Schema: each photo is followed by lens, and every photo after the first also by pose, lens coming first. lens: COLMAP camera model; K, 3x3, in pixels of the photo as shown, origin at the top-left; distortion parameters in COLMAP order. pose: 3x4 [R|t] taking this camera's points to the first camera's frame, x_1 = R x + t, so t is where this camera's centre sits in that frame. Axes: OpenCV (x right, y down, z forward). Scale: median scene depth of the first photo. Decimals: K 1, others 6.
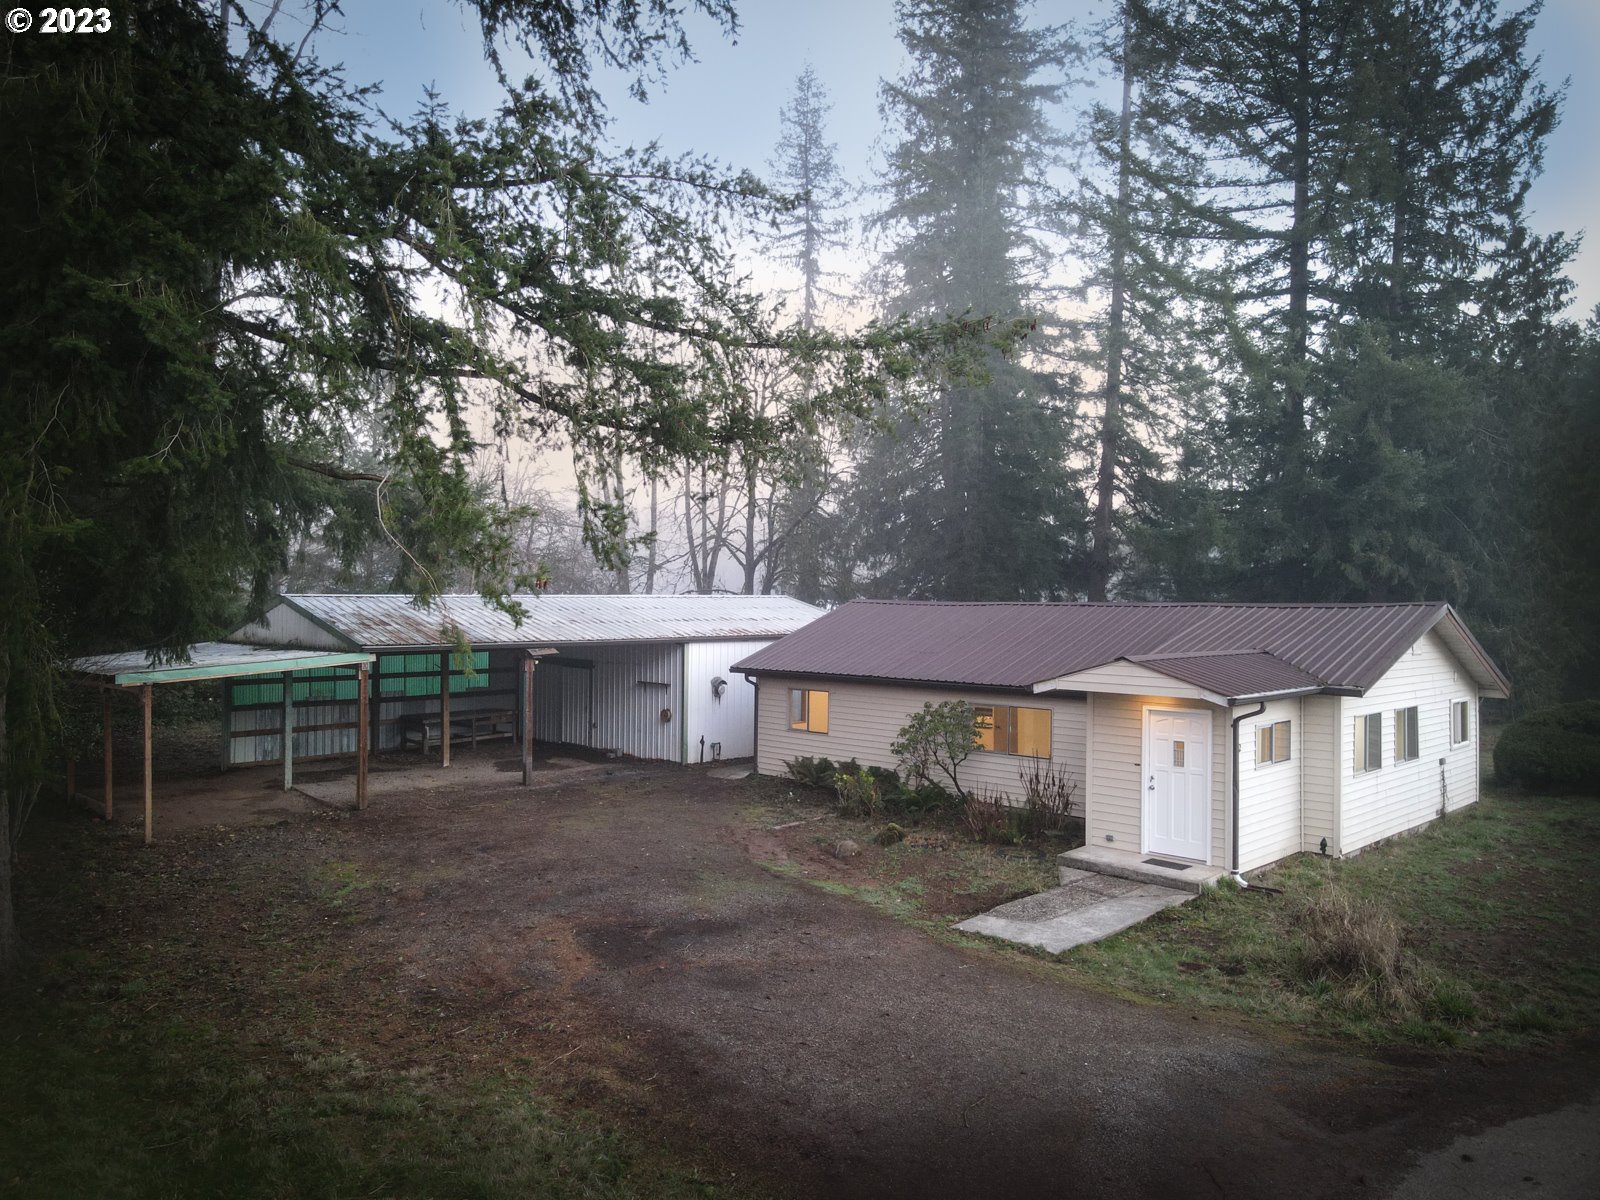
lens RADIAL K [[1137.4, 0, 800.0], [0, 1137.4, 600.0], [0, 0, 1]] dist [0.002300, -0.002402]
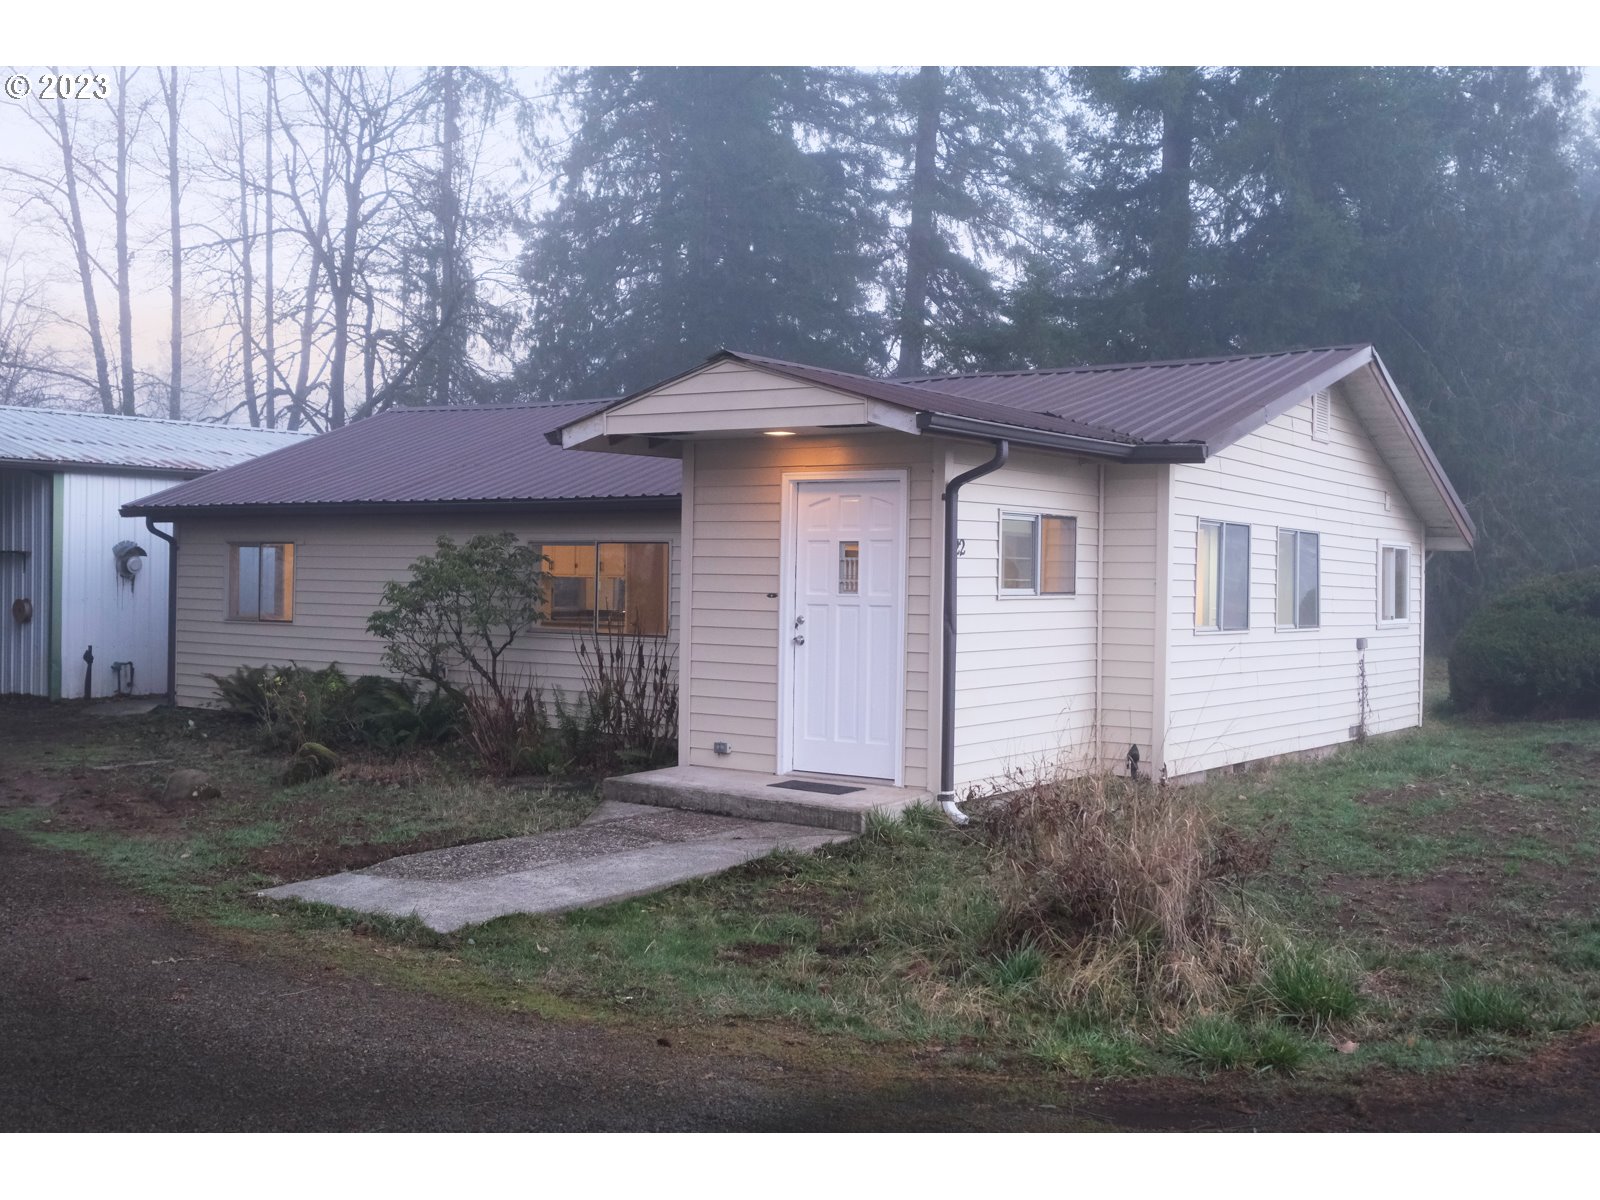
lens RADIAL K [[1691.9, 0, 800.0], [0, 1691.9, 600.0], [0, 0, 1]] dist [-0.002132, 0.013218]
pose [[0.985296, 0.005092, 0.170780, 0.161161], [-0.009327, 0.999668, 0.024007, 0.113413], [-0.170601, -0.025247, 0.985017, 0.243256]]
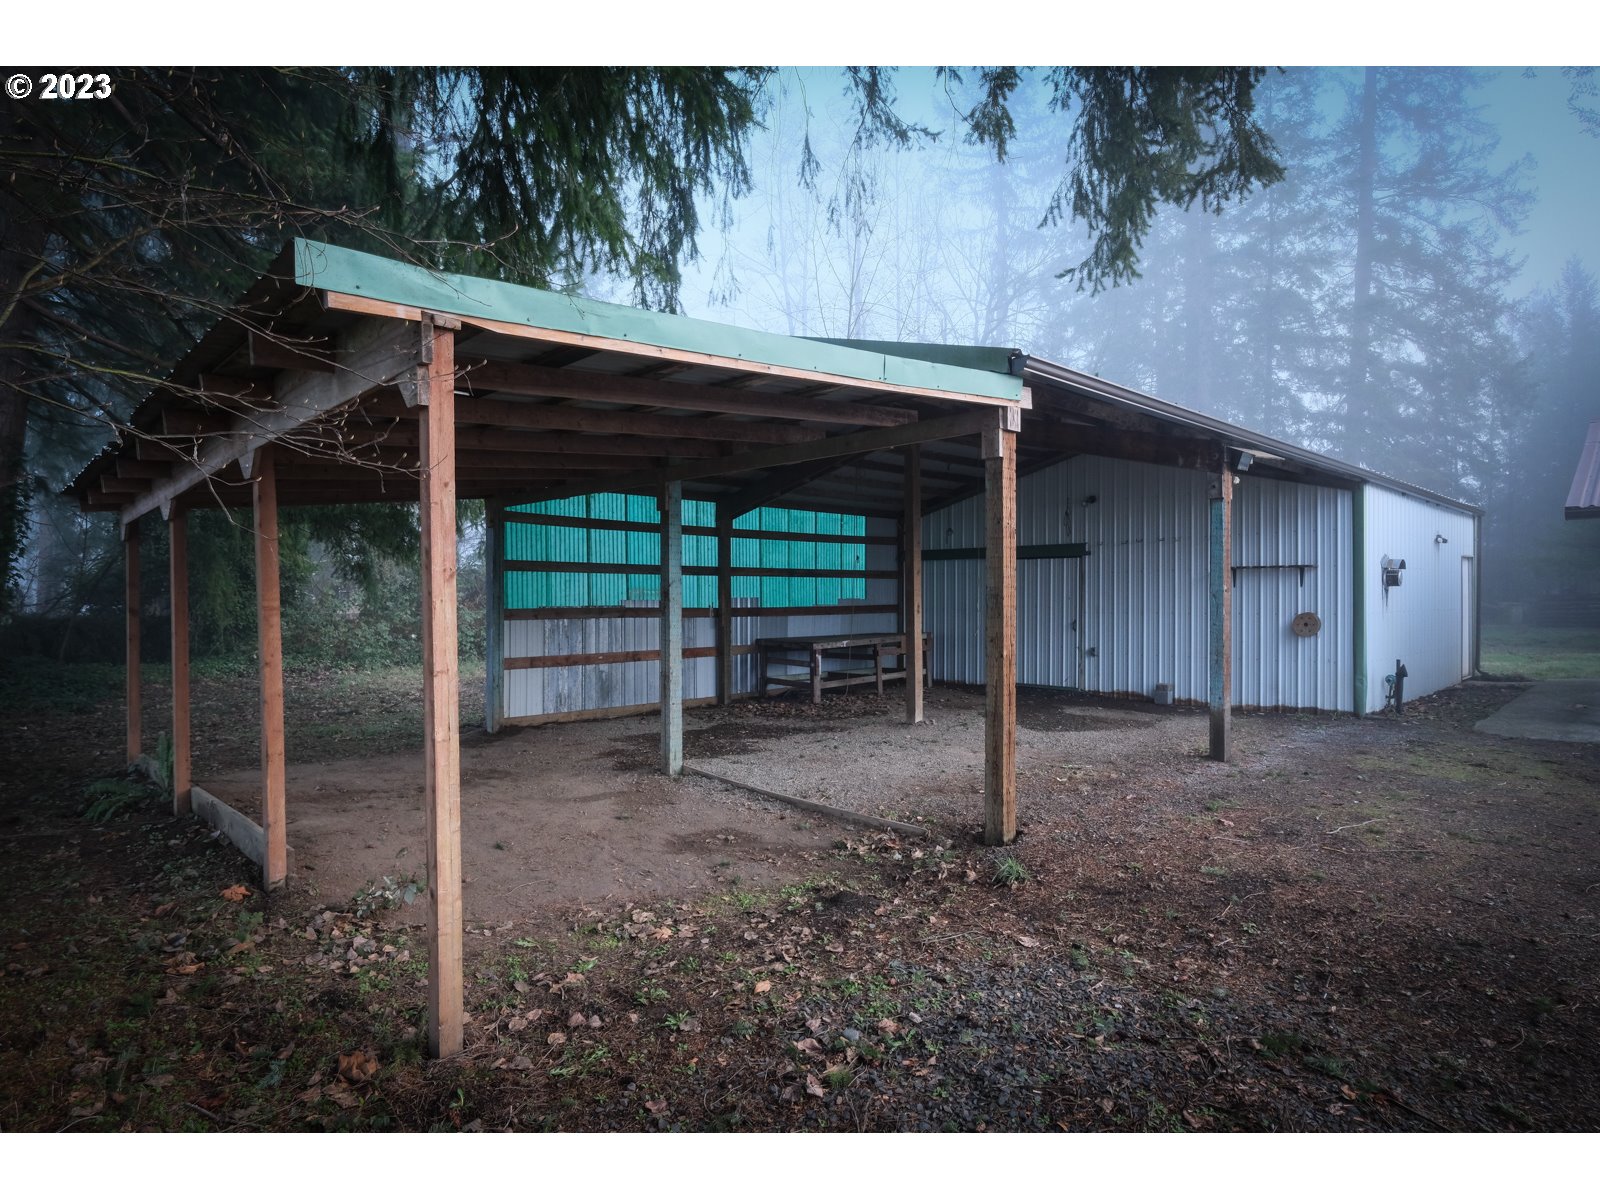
lens RADIAL K [[903.9, 0, 800.0], [0, 903.9, 600.0], [0, 0, 1]] dist [-0.002982, -0.000418]
pose [[0.999584, -0.009344, -0.027284, -0.526697], [0.009426, 0.999951, 0.002883, 0.133363], [0.027256, -0.003138, 0.999624, 0.873862]]
